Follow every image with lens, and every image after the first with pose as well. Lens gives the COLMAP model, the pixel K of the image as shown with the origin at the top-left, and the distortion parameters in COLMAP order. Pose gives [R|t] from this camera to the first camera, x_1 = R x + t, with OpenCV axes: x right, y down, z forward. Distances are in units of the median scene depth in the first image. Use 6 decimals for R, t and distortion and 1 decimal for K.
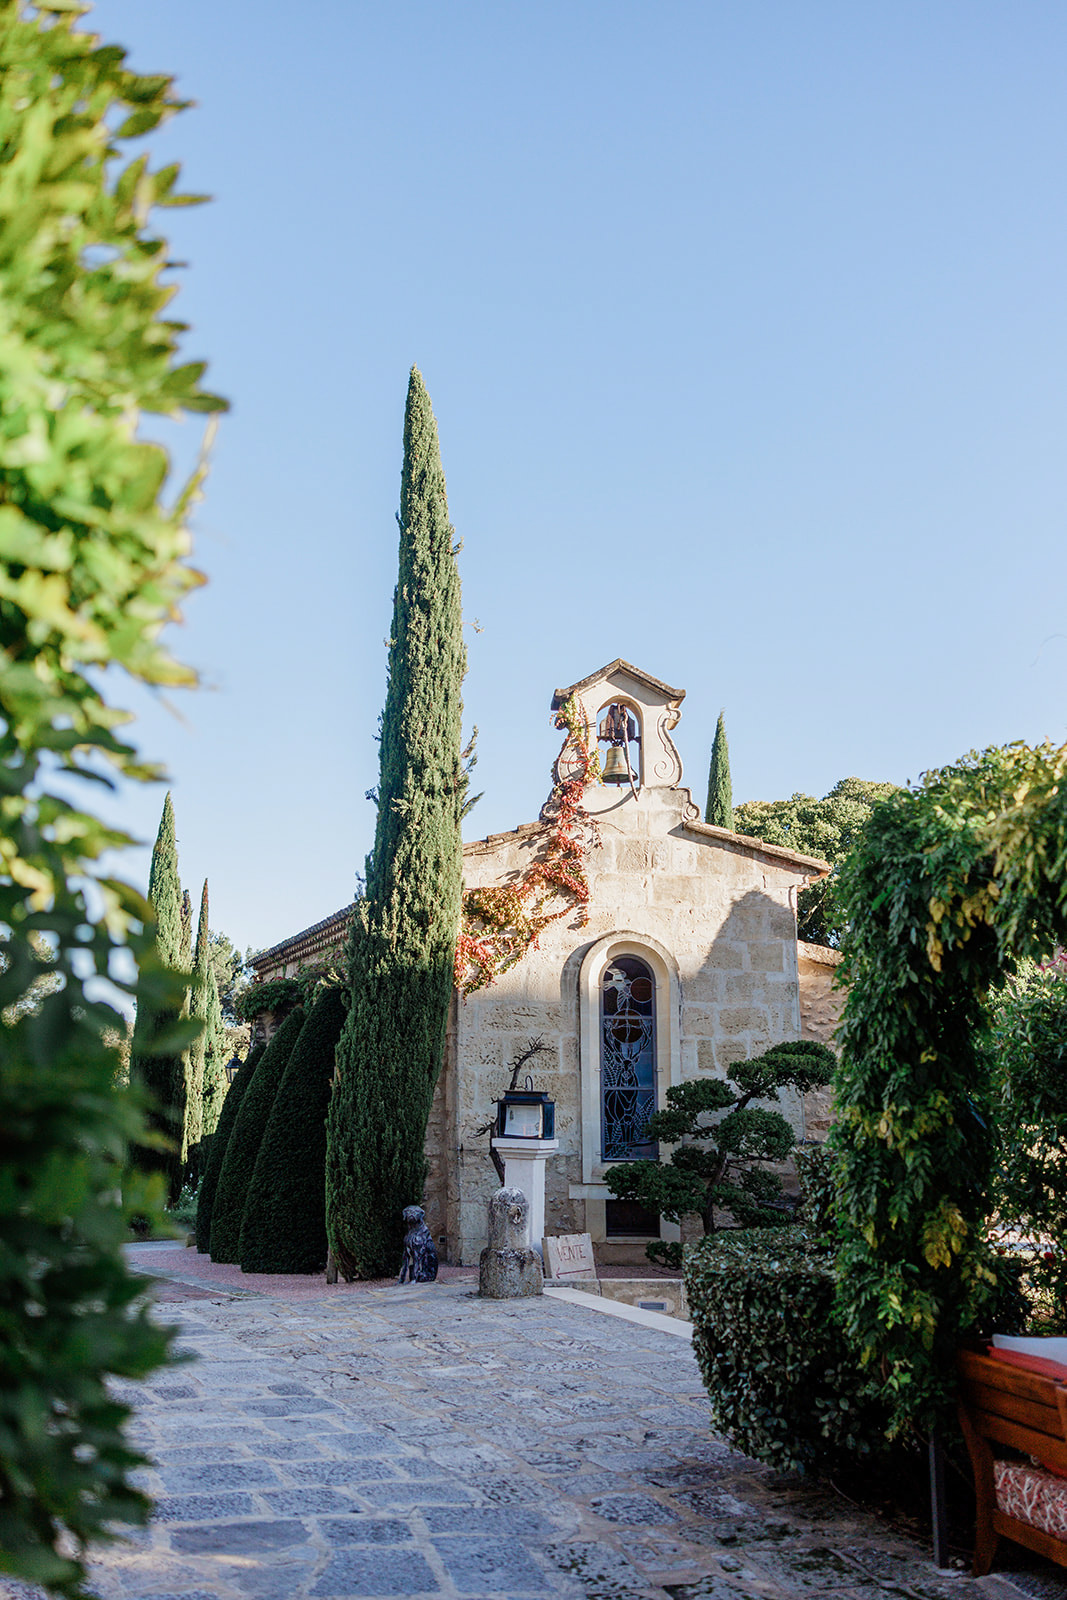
lens RADIAL K [[958.2, 0, 523.4], [0, 958.2, 801.2], [0, 0, 1]] dist [-0.000552, -0.001477]
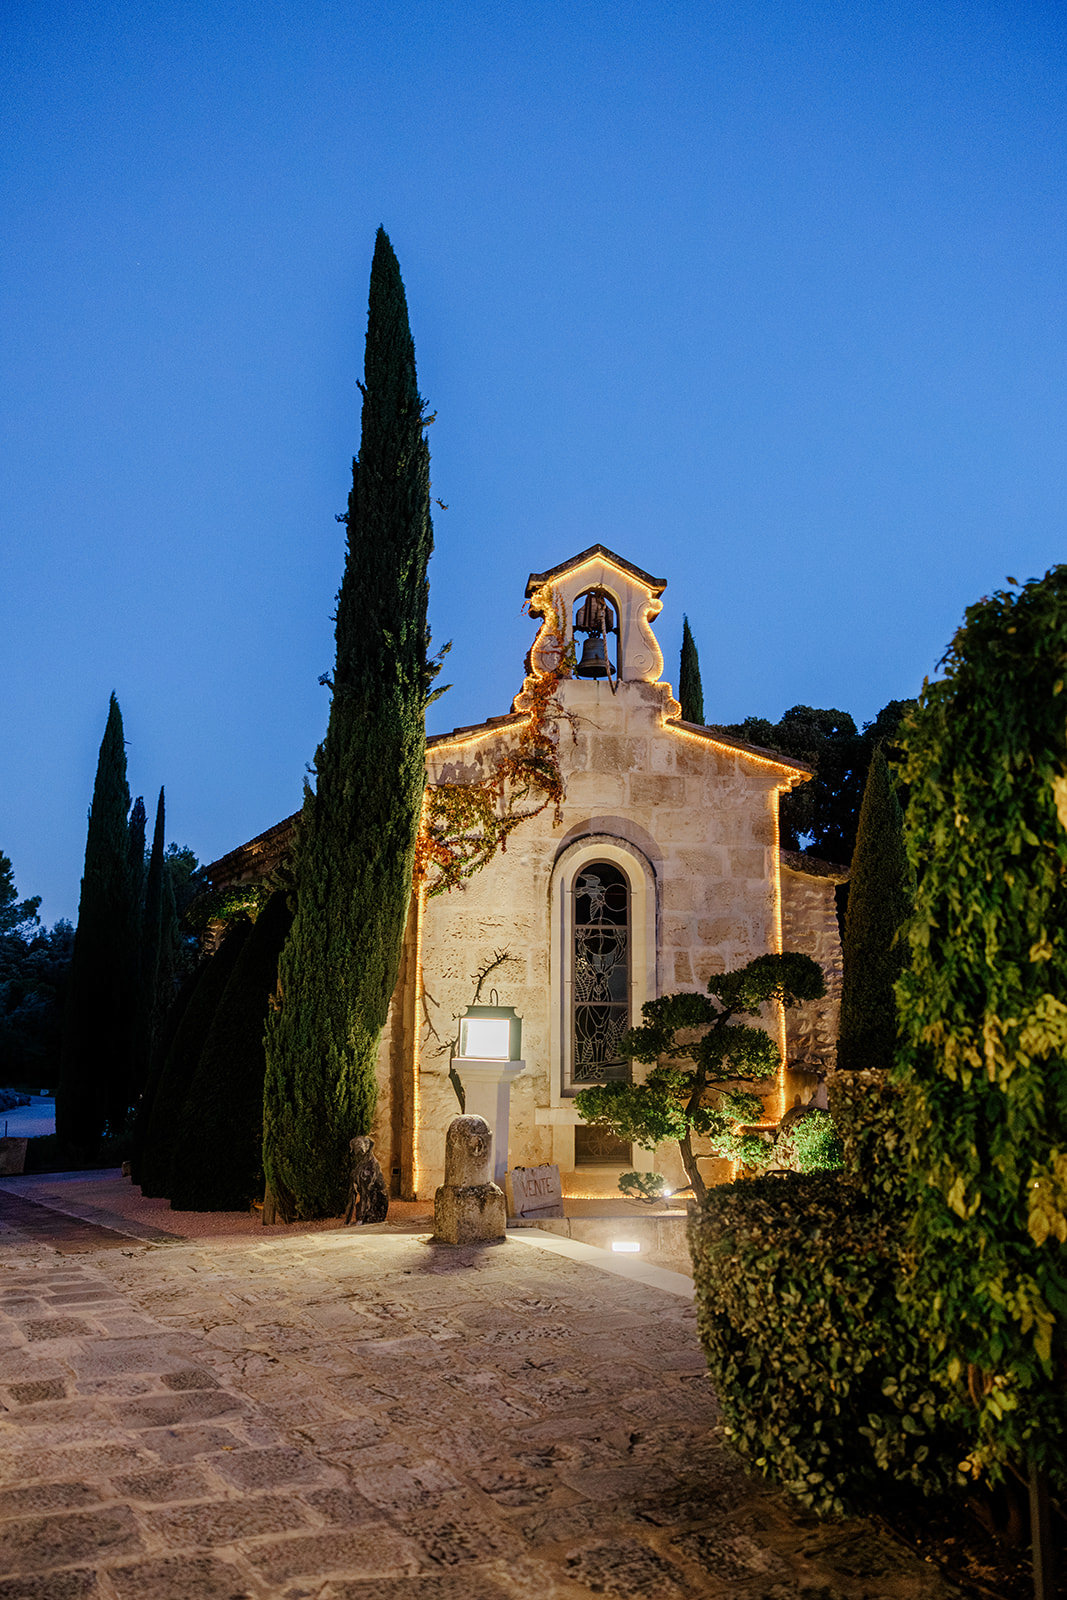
lens RADIAL K [[644.3, 0, 533.5], [0, 644.3, 800.0], [0, 0, 1]] dist [0.000974, 0.000402]
pose [[0.998031, 0.017857, 0.060133, 0.003410], [-0.016267, 0.999508, -0.026823, 0.124039], [-0.060583, 0.025792, 0.997830, 0.386825]]
